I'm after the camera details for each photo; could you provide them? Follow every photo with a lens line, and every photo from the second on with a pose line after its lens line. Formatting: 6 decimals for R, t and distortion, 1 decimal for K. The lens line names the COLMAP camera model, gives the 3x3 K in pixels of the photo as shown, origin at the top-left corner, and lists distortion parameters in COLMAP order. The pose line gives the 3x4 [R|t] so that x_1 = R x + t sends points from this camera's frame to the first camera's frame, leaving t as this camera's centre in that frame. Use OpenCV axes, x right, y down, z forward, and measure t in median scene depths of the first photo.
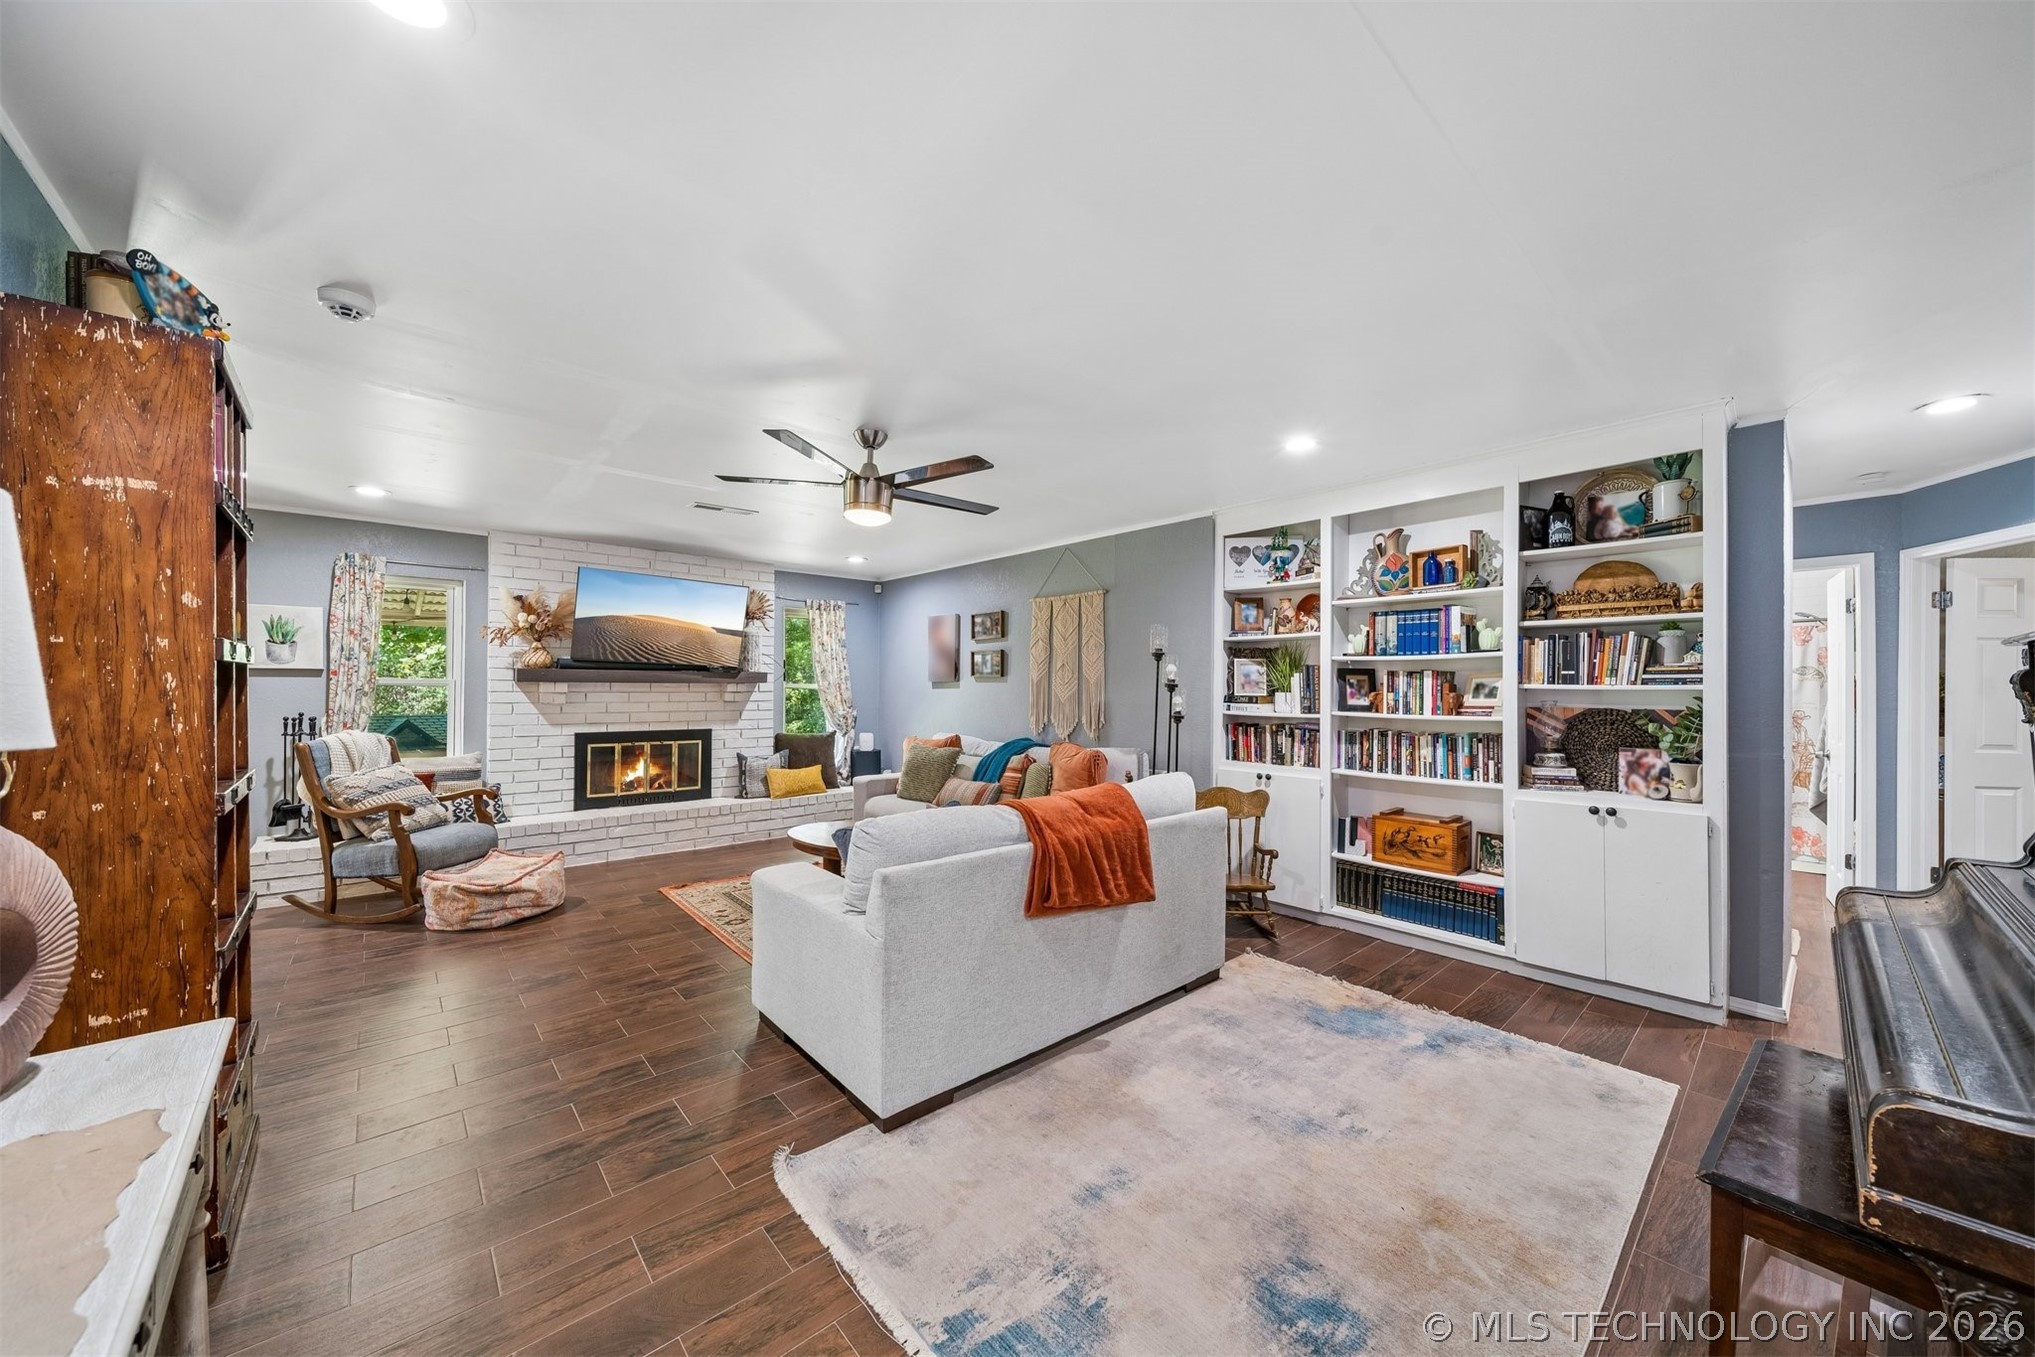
lens RADIAL K [[717.2, 0, 1029.2], [0, 717.2, 684.6], [0, 0, 1]] dist [0.001733, -0.001023]
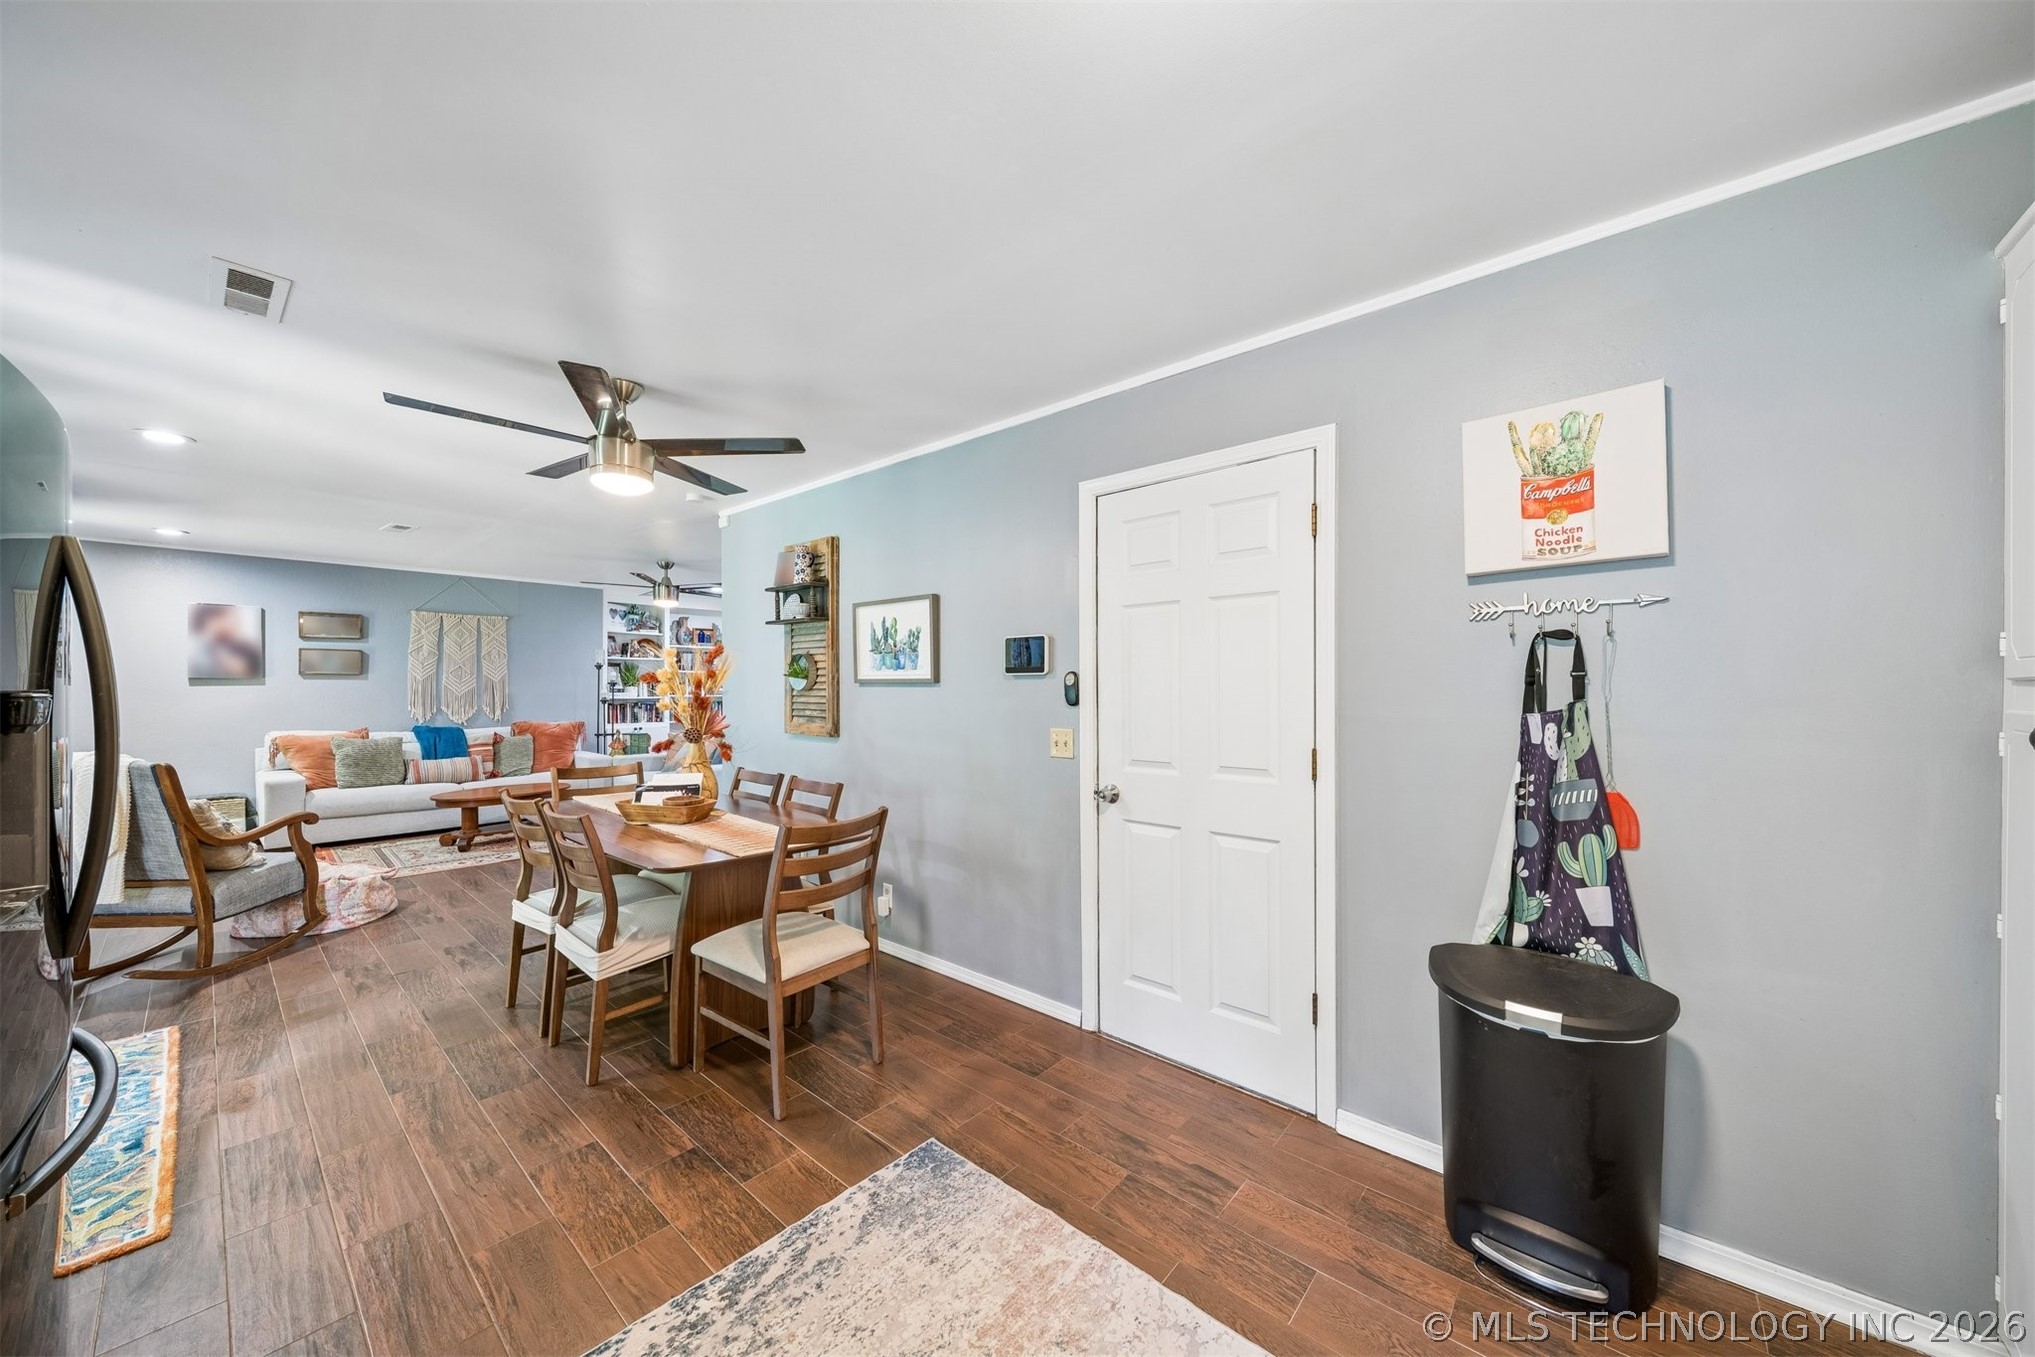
lens RADIAL K [[717.2, 0, 1031.1], [0, 717.2, 688.7], [0, 0, 1]] dist [0.001733, -0.001023]
pose [[-0.122443, -0.010757, 0.992417, -1.753036], [-0.009681, 0.999907, 0.009644, -0.013564], [-0.992428, -0.008427, -0.122535, 0.155591]]
